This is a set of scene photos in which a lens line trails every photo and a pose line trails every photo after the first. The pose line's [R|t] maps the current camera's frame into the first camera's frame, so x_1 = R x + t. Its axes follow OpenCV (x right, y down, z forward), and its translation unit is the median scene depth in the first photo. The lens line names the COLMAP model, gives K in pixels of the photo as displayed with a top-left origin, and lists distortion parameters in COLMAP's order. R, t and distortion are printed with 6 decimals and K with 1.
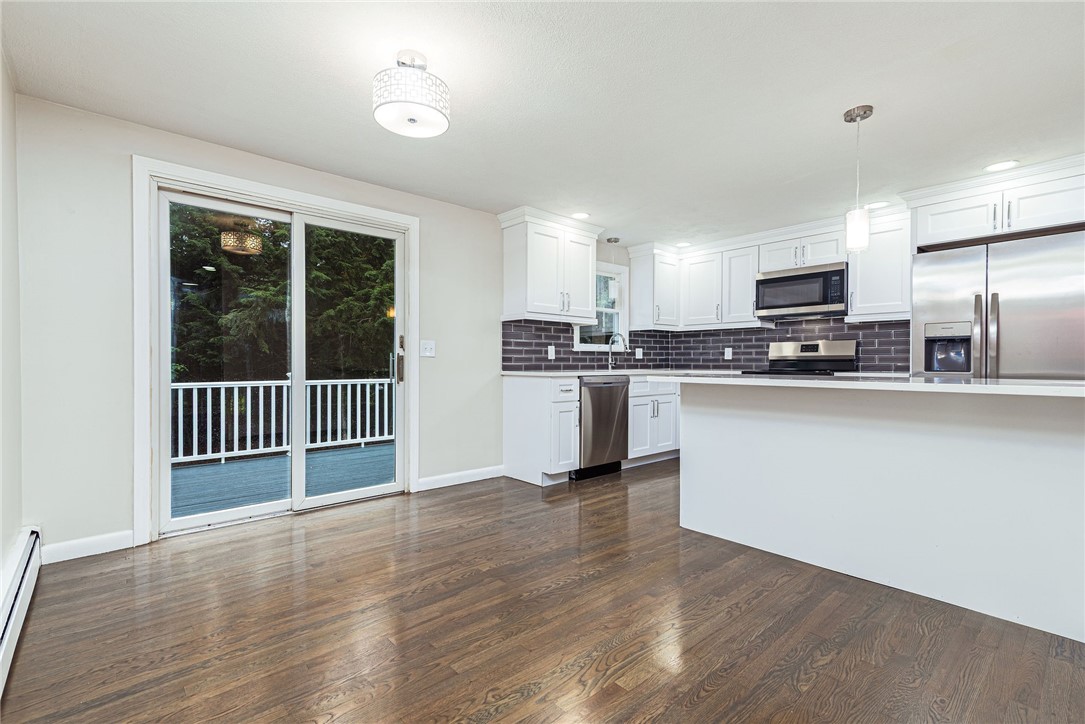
lens RADIAL K [[496.2, 0, 541.5], [0, 496.2, 364.8], [0, 0, 1]] dist [0.014244, -0.000024]
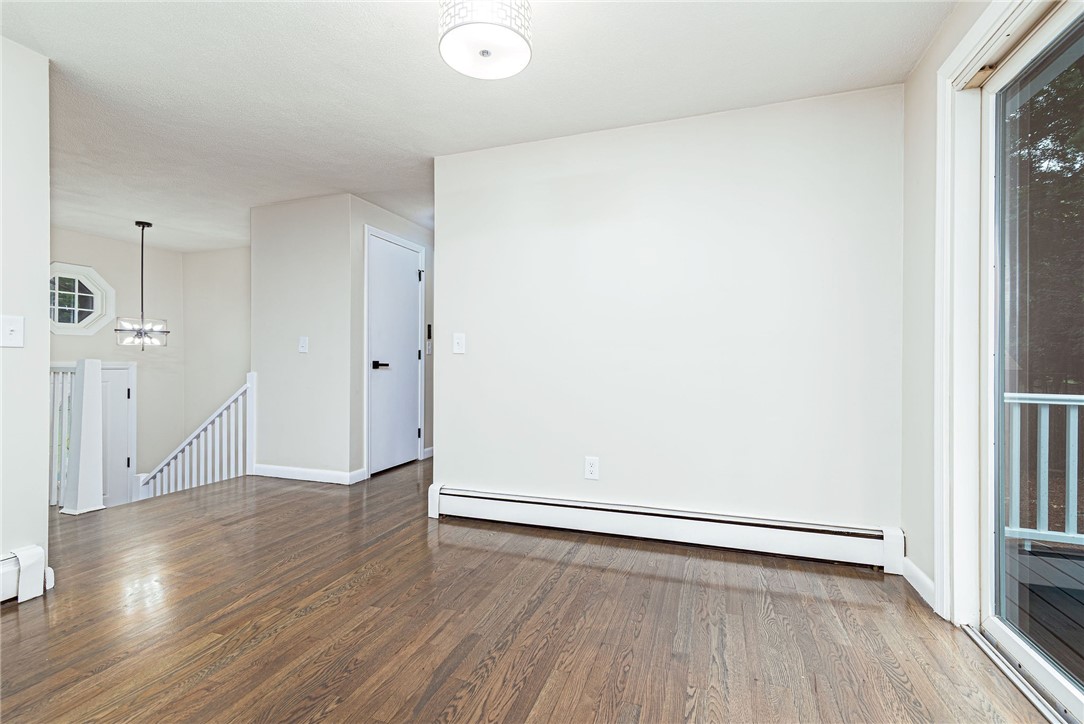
lens RADIAL K [[488.0, 0, 542.8], [0, 488.0, 364.4], [0, 0, 1]] dist [0.011311, -0.000422]
pose [[-0.870589, 0.000900, -0.492010, 0.025669], [-0.004048, 0.999951, 0.008991, 0.000179], [0.491994, 0.009819, -0.870543, 0.962620]]
